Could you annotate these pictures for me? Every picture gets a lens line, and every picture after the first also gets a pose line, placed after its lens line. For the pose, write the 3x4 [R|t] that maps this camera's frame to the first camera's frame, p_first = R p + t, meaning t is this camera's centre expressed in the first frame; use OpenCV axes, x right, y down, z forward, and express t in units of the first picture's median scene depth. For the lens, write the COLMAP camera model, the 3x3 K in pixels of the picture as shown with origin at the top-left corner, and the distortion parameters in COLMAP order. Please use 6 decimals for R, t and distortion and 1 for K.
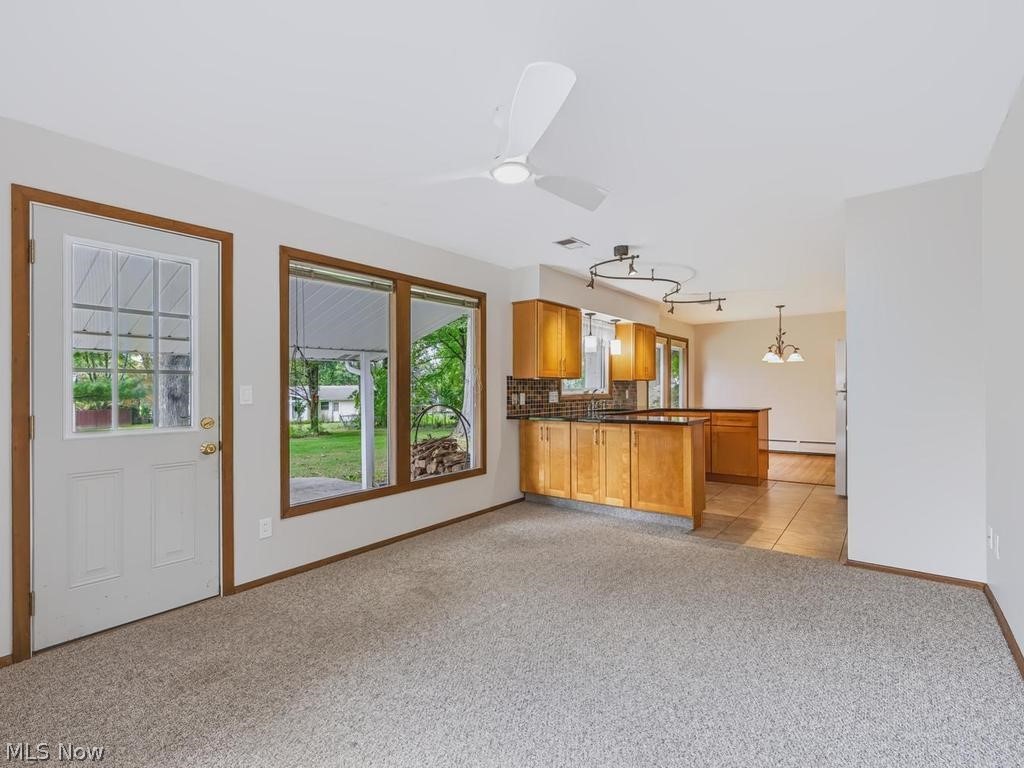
lens RADIAL K [[480.2, 0, 511.9], [0, 480.2, 389.4], [0, 0, 1]] dist [-0.001005, 0.000098]
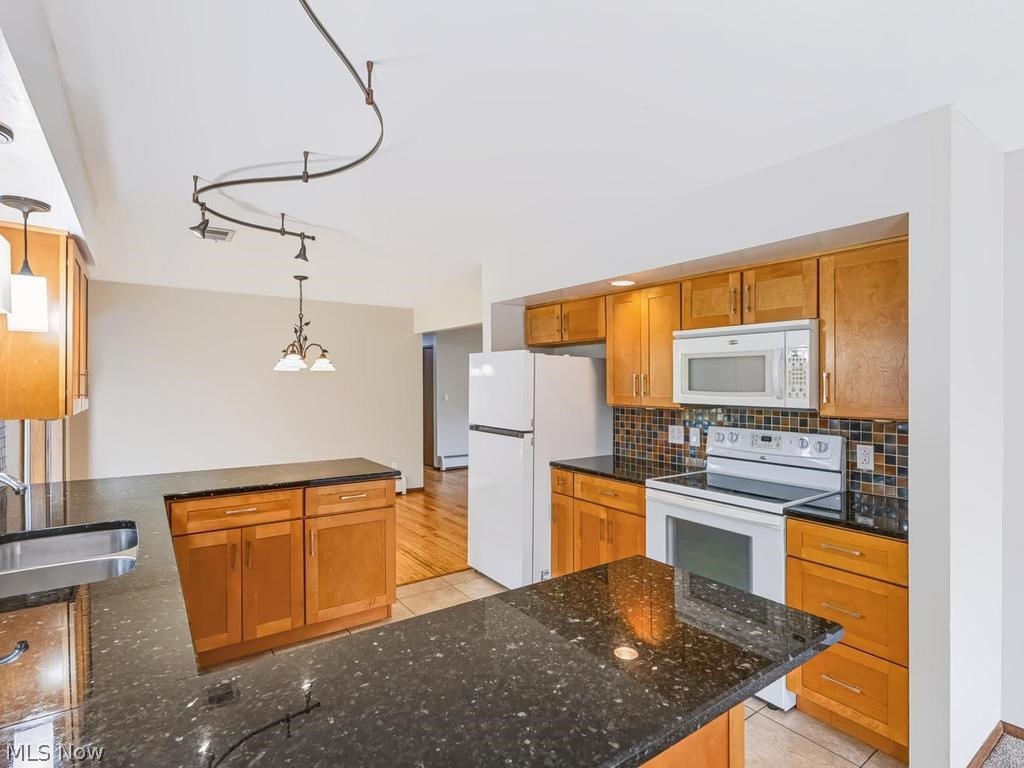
lens RADIAL K [[526.8, 0, 526.3], [0, 526.8, 387.8], [0, 0, 1]] dist [-0.000124, -0.000583]
pose [[0.267673, 0.004047, 0.963501, 0.011386], [-0.004201, 0.999987, -0.003033, -0.052939], [-0.963501, -0.003236, 0.267686, 0.823820]]
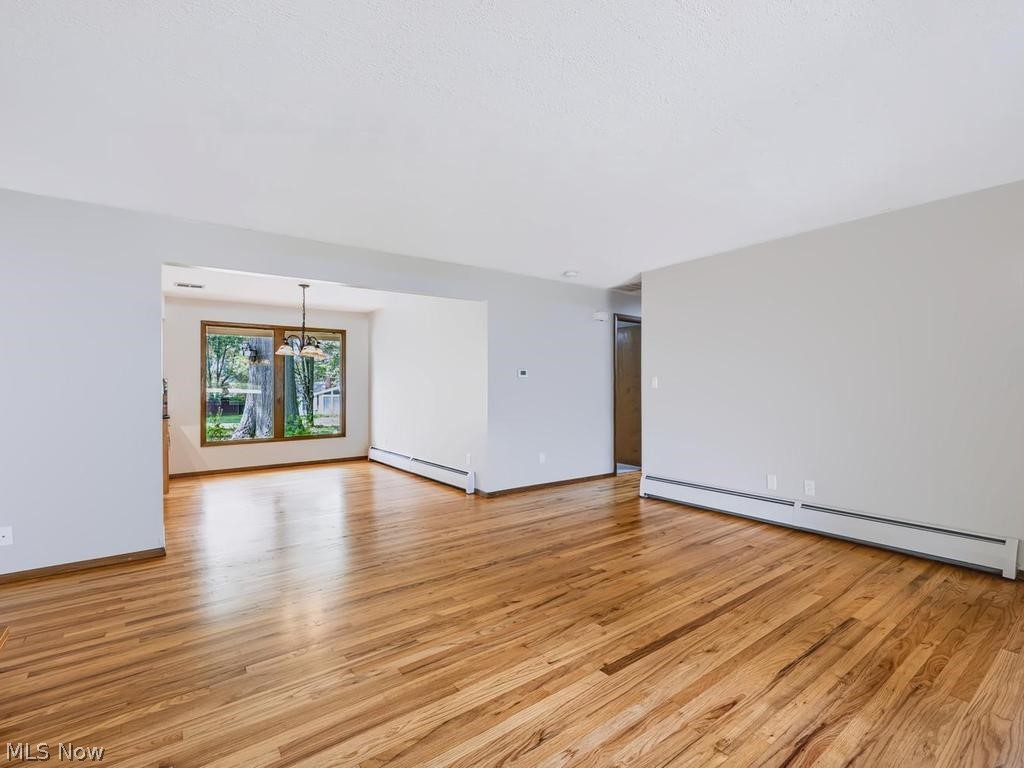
lens RADIAL K [[480.2, 0, 514.8], [0, 480.2, 380.0], [0, 0, 1]] dist [-0.001005, 0.000098]
pose [[0.966475, 0.001756, -0.256756, 1.620985], [-0.005030, 0.999914, -0.012096, -0.017319], [0.256712, 0.012982, 0.966401, 0.482275]]
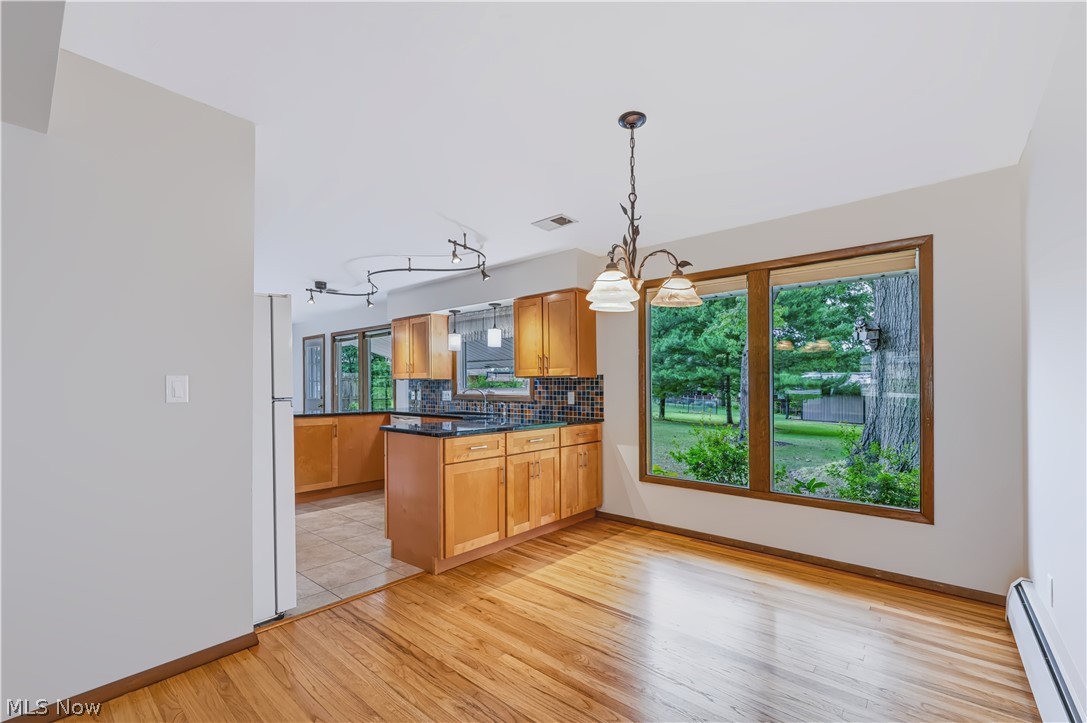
lens RADIAL K [[459.0, 0, 549.2], [0, 459.0, 380.6], [0, 0, 1]] dist [0.001669, 0.000524]
pose [[-0.032906, -0.004077, -0.999450, 1.253078], [-0.003597, 0.999986, -0.003960, -0.016766], [0.999452, 0.003465, -0.032920, 1.414654]]
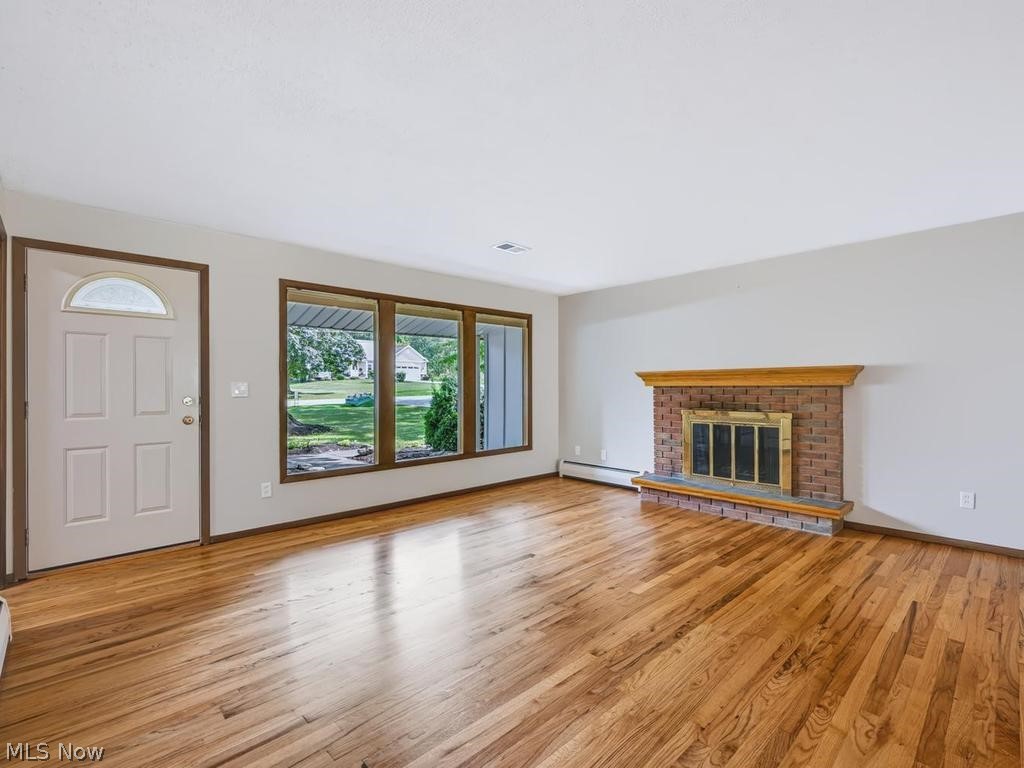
lens RADIAL K [[480.2, 0, 514.4], [0, 480.2, 388.3], [0, 0, 1]] dist [-0.001005, 0.000098]
pose [[-0.989447, 0.013232, 0.144288, 1.512977], [0.013573, 0.999907, 0.001378, -0.020181], [-0.144256, 0.003322, -0.989535, 1.598087]]
